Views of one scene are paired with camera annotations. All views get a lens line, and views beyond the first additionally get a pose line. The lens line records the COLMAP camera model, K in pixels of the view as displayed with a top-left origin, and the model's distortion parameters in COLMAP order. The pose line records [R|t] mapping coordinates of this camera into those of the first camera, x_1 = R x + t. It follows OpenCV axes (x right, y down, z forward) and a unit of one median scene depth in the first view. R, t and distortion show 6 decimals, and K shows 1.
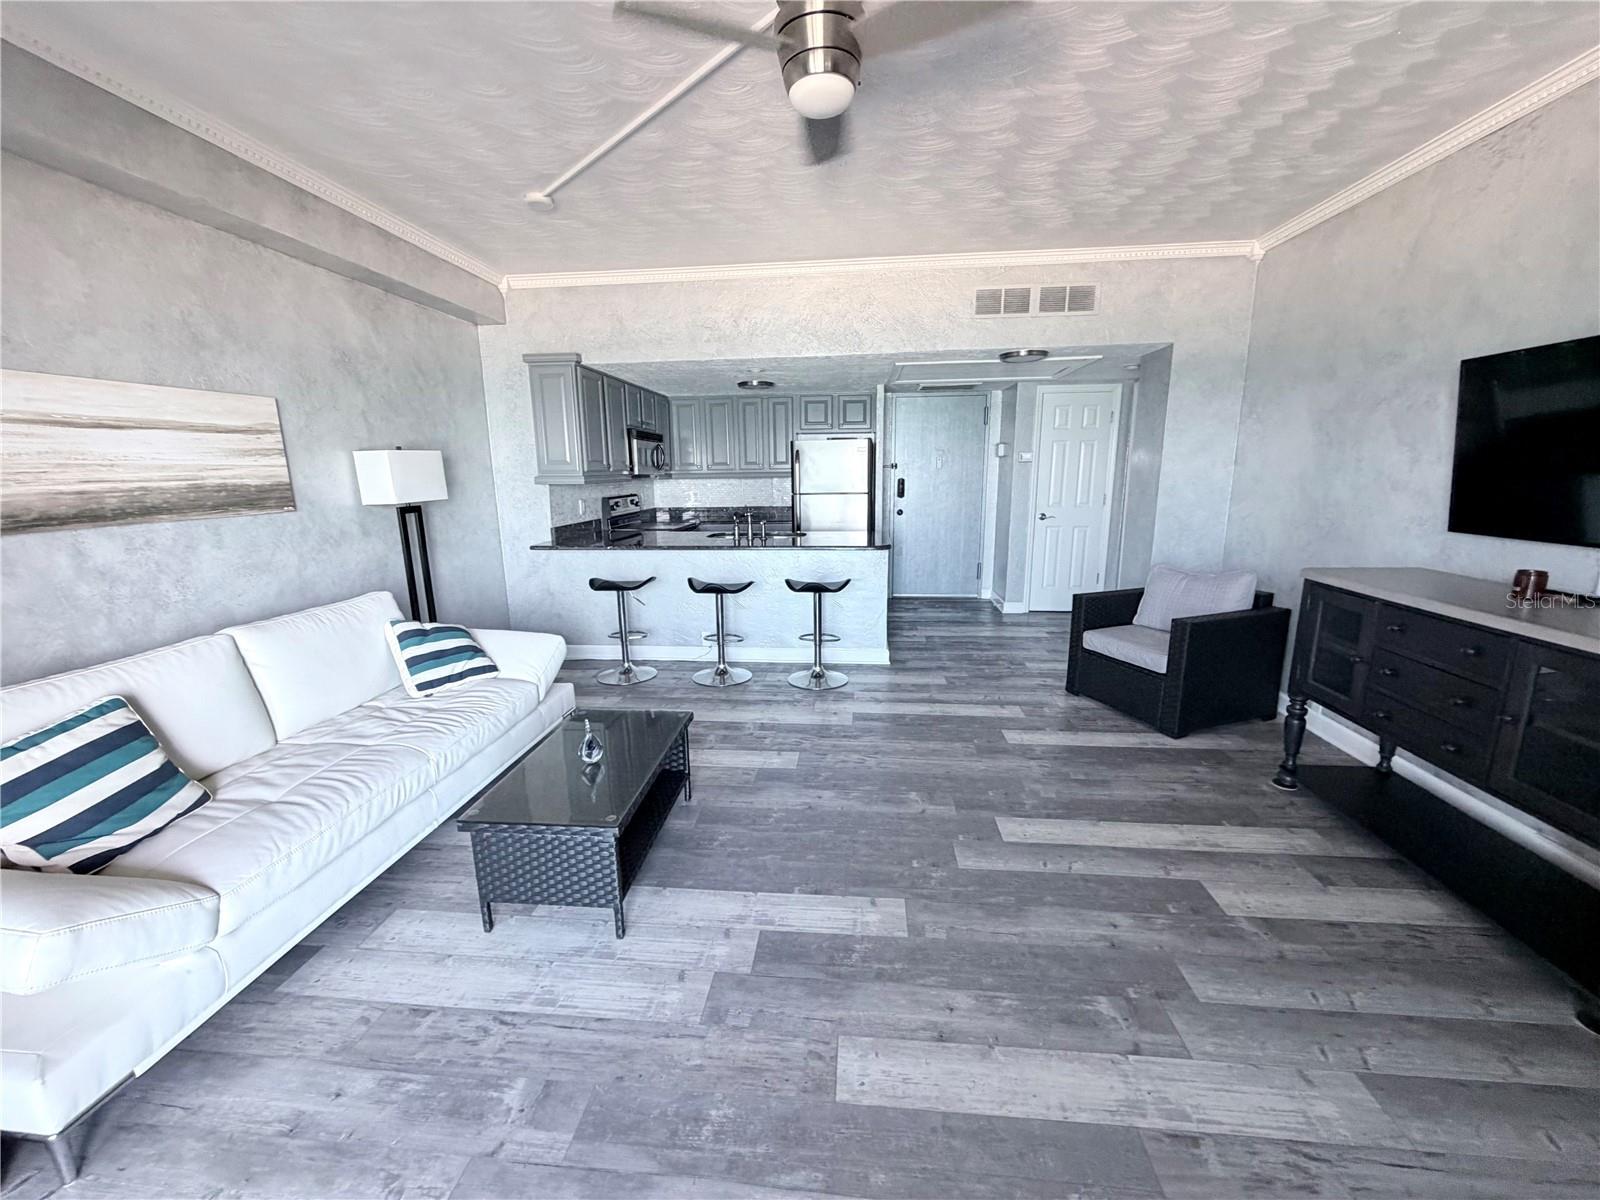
lens RADIAL K [[635.7, 0, 798.5], [0, 635.7, 601.7], [0, 0, 1]] dist [-0.000493, 0.000400]
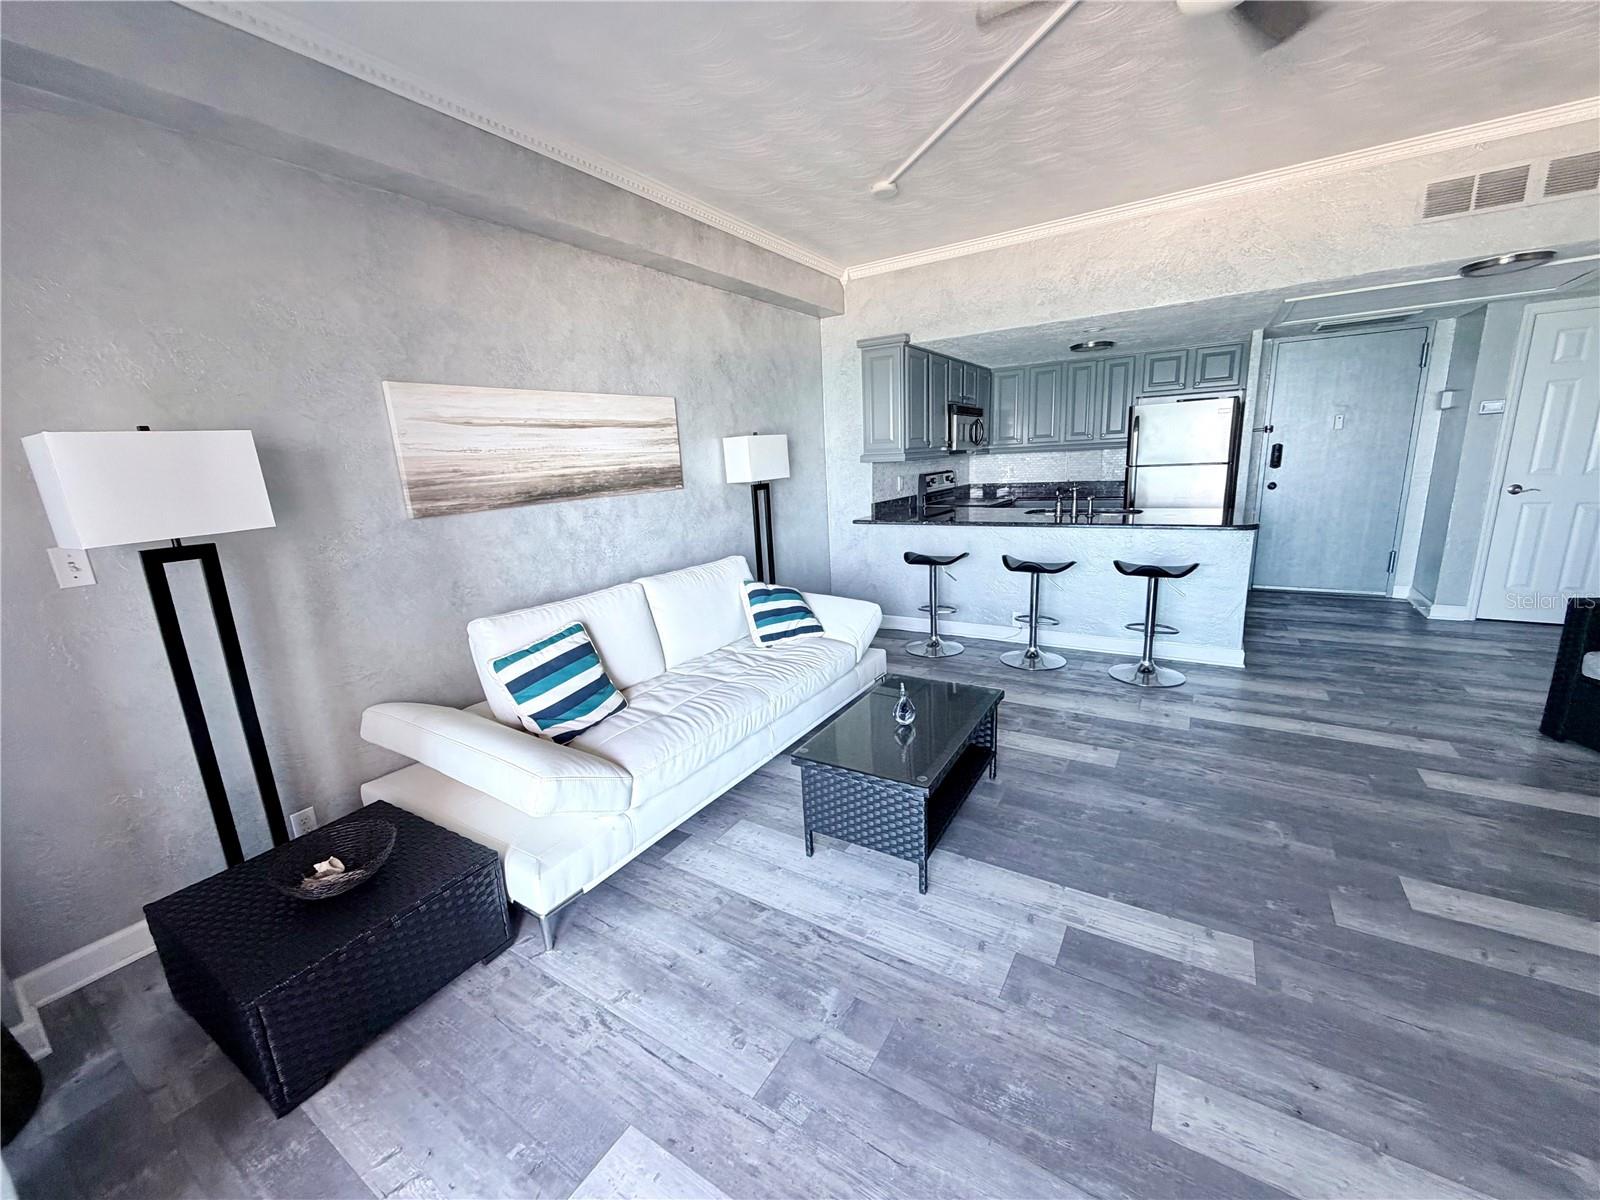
lens RADIAL K [[635.7, 0, 799.7], [0, 635.7, 601.5], [0, 0, 1]] dist [-0.000493, 0.000400]
pose [[0.892664, 0.069746, -0.445293, -0.018978], [-0.055047, 0.997429, 0.045875, 0.008490], [0.447348, -0.016439, 0.894209, -0.013013]]
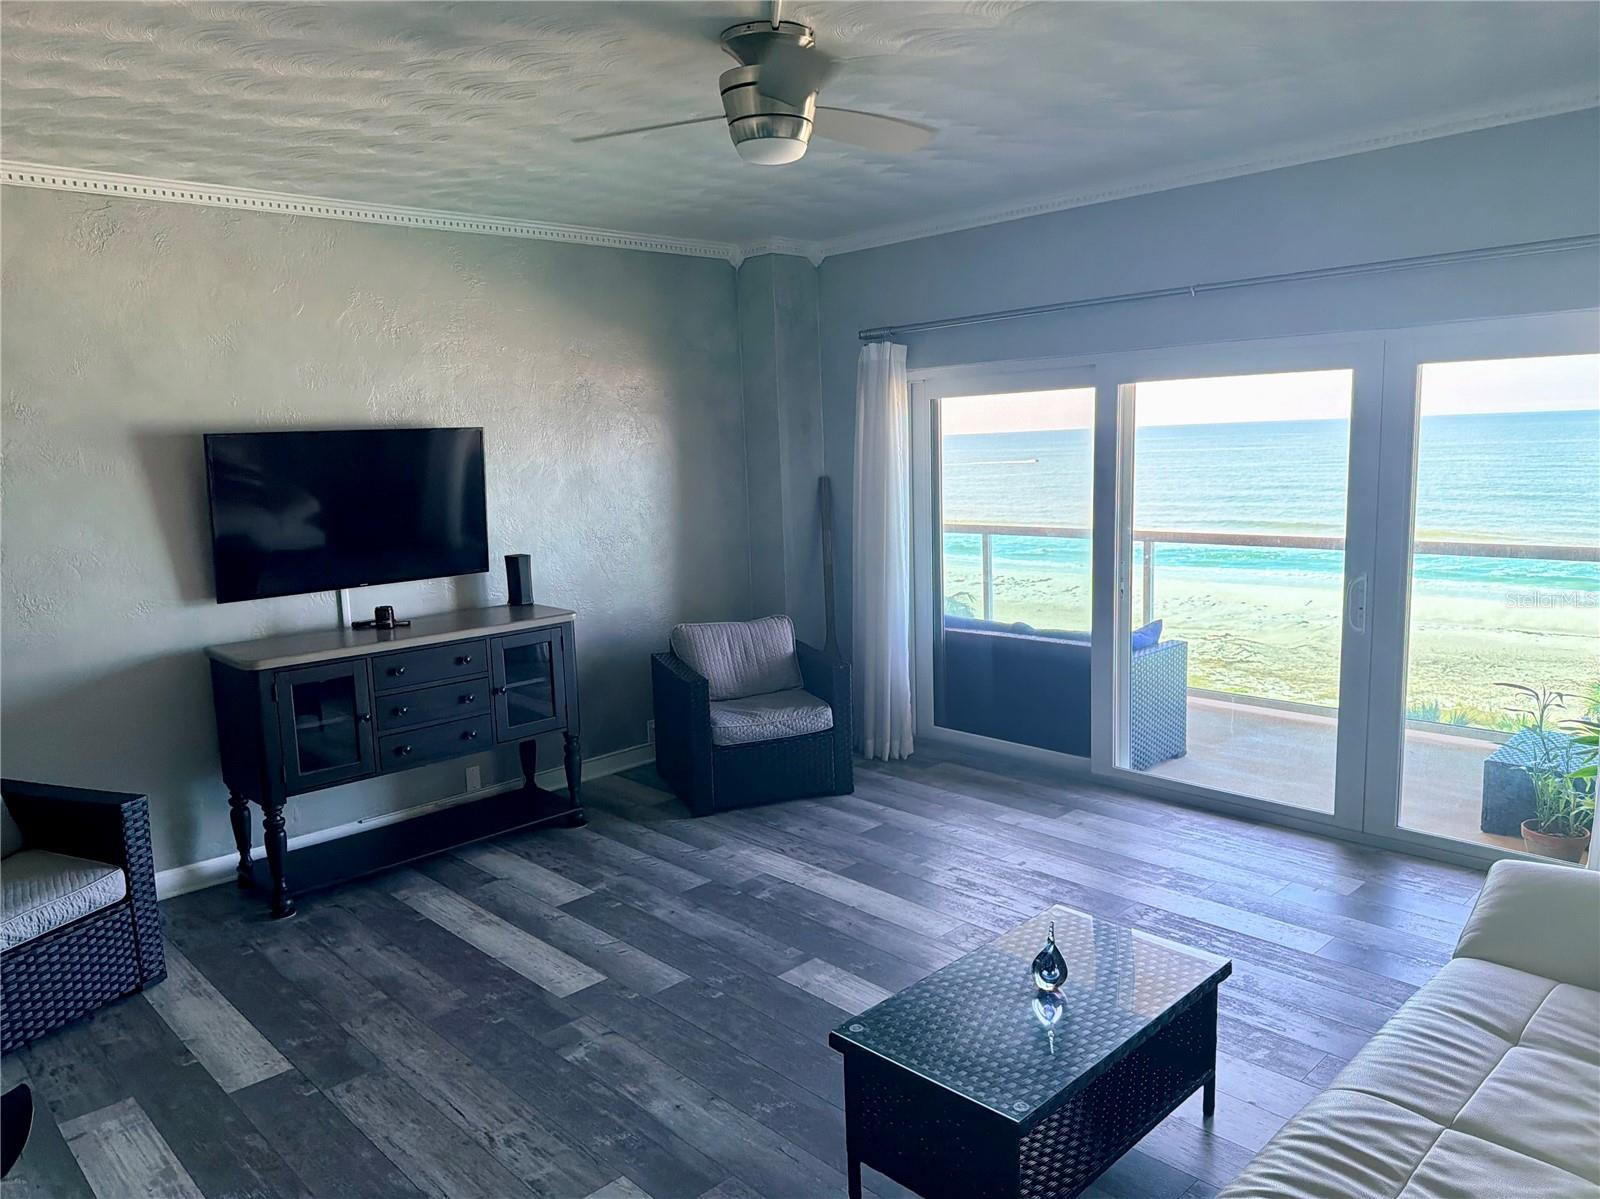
lens RADIAL K [[1140.0, 0, 798.2], [0, 1140.0, 595.2], [0, 0, 1]] dist [0.032360, -0.037658]
pose [[-0.757190, -0.052708, 0.651064, -0.676522], [0.180750, 0.940910, 0.286386, -0.397909], [-0.627688, 0.334529, -0.702921, 1.429148]]
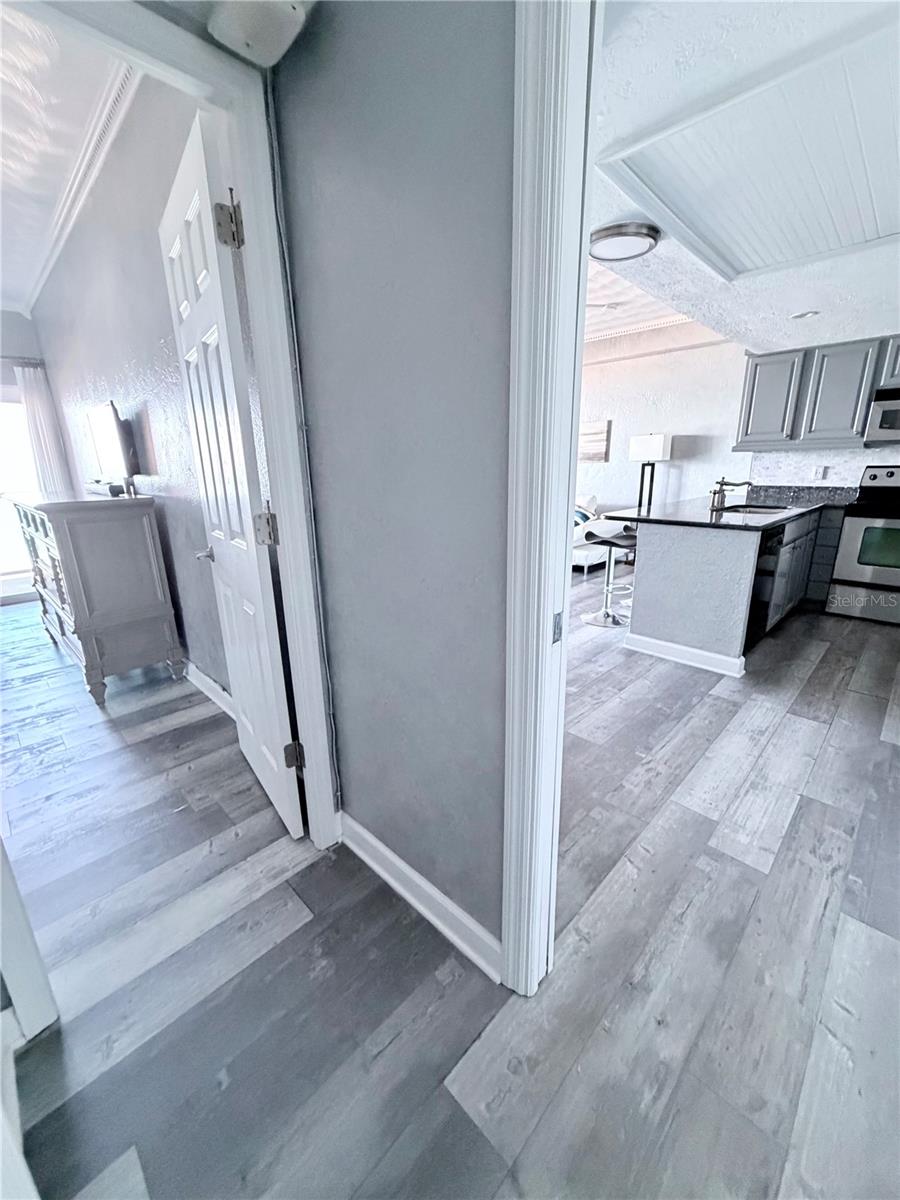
lens RADIAL K [[476.8, 0, 449.6], [0, 476.8, 601.0], [0, 0, 1]] dist [-0.000493, 0.000400]
pose [[-0.634780, 0.234882, -0.736129, 1.290438], [-0.135612, 0.904026, 0.405396, -0.346952], [0.760700, 0.357165, -0.542005, 1.833999]]
